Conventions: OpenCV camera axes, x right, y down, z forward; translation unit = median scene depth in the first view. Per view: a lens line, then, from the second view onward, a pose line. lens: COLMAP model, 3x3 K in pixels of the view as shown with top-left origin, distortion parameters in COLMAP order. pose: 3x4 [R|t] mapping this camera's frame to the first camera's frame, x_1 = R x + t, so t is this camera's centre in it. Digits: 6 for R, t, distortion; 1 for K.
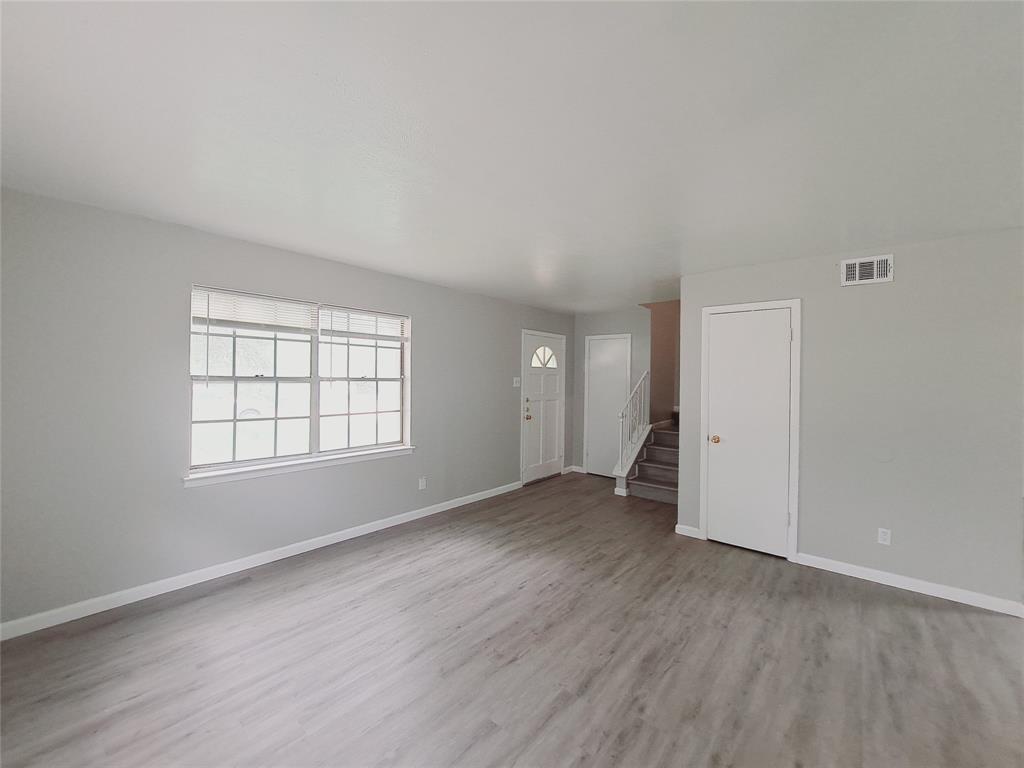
lens RADIAL K [[410.7, 0, 503.6], [0, 410.7, 378.5], [0, 0, 1]] dist [-0.014932, -0.000492]
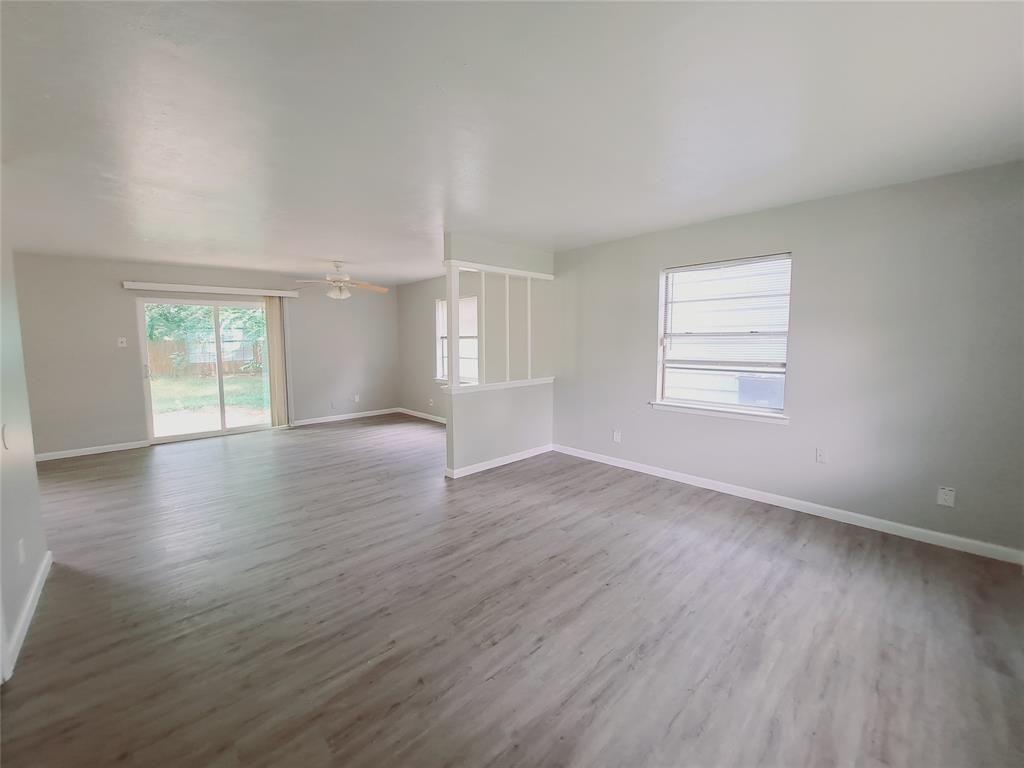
lens RADIAL K [[410.7, 0, 503.6], [0, 410.7, 378.5], [0, 0, 1]] dist [-0.014932, -0.000492]
pose [[-0.995196, -0.016727, 0.096465, 0.040740], [-0.008000, 0.995896, 0.090153, 0.021323], [-0.097577, 0.088949, -0.991245, 1.495060]]
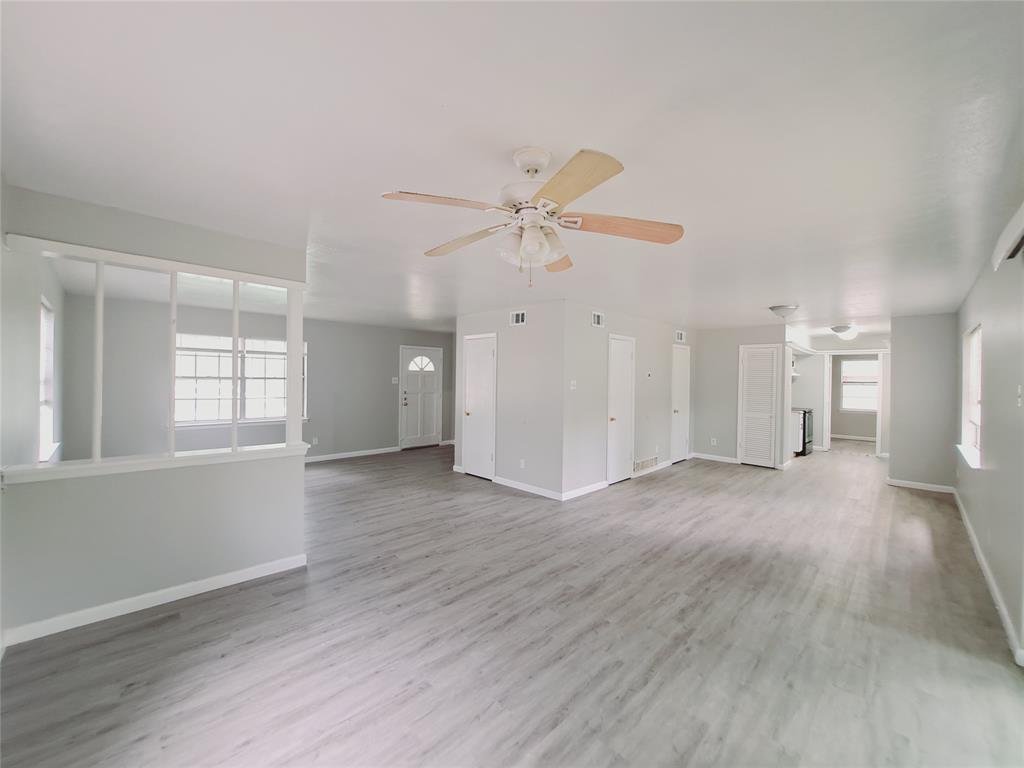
lens RADIAL K [[410.7, 0, 503.6], [0, 410.7, 378.5], [0, 0, 1]] dist [-0.014932, -0.000492]
pose [[0.997193, 0.000935, -0.074867, 0.939146], [-0.001050, 0.999998, -0.001494, 0.006008], [0.074866, 0.001569, 0.997192, -0.818697]]
